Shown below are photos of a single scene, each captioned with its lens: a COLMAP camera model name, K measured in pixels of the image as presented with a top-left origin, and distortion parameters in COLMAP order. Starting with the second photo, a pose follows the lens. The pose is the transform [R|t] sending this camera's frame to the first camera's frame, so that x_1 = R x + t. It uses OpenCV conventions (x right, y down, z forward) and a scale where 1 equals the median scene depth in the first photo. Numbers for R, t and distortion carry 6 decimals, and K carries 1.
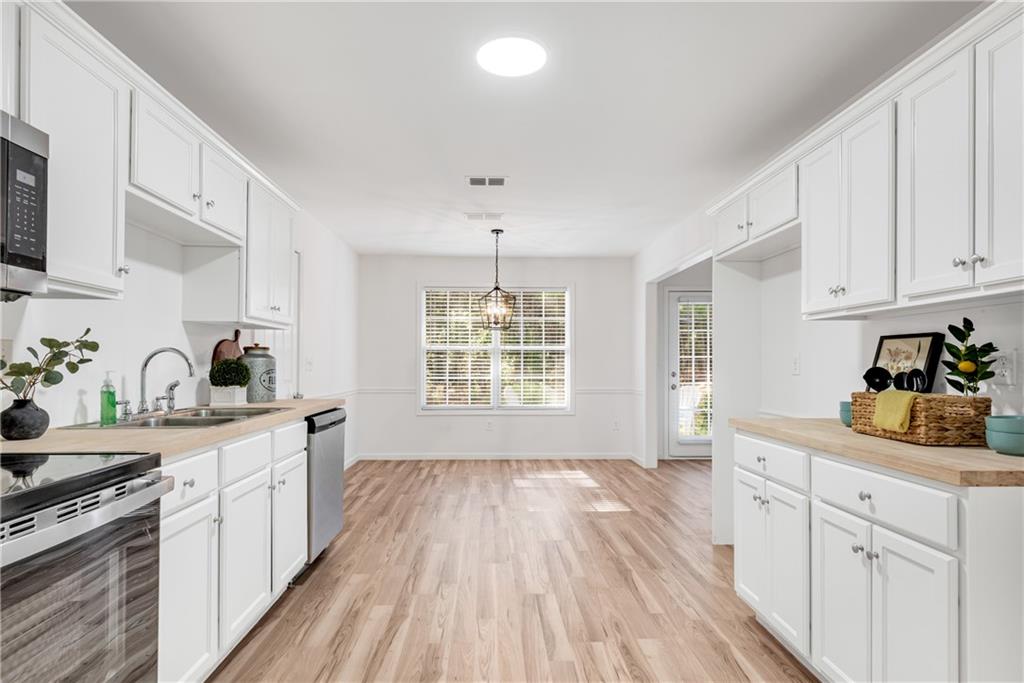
lens RADIAL K [[549.7, 0, 519.4], [0, 549.7, 358.3], [0, 0, 1]] dist [-0.000404, -0.000225]
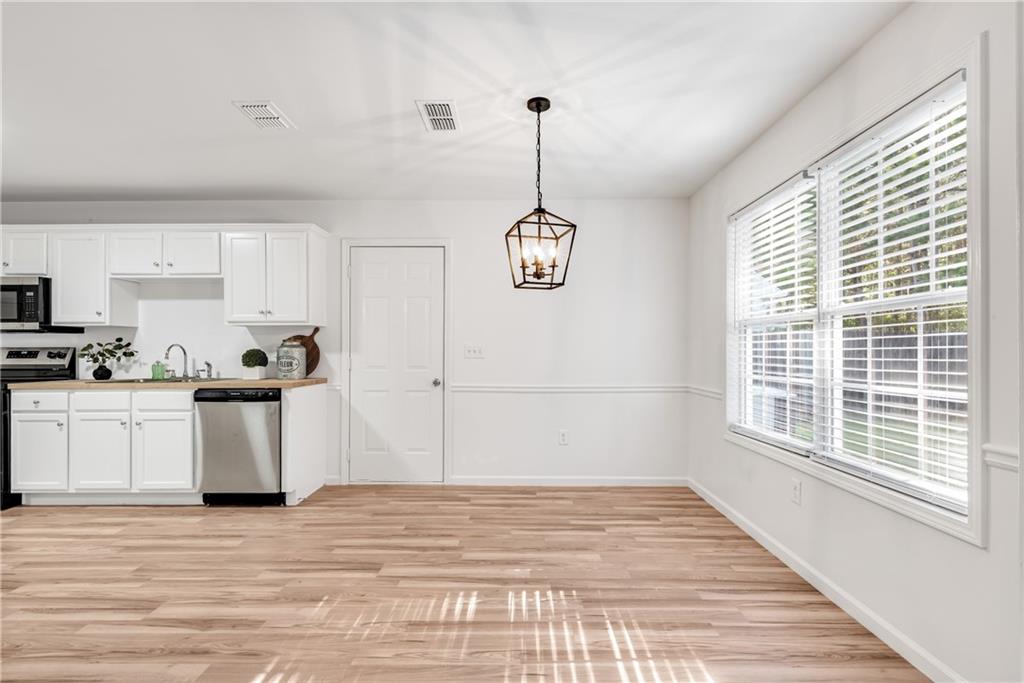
lens RADIAL K [[491.9, 0, 515.7], [0, 491.9, 350.1], [0, 0, 1]] dist [0.001490, -0.000262]
pose [[-0.066341, -0.002447, -0.997794, 0.911006], [0.013562, 0.999902, -0.003354, 0.021946], [0.997705, -0.013754, -0.066302, 2.090253]]
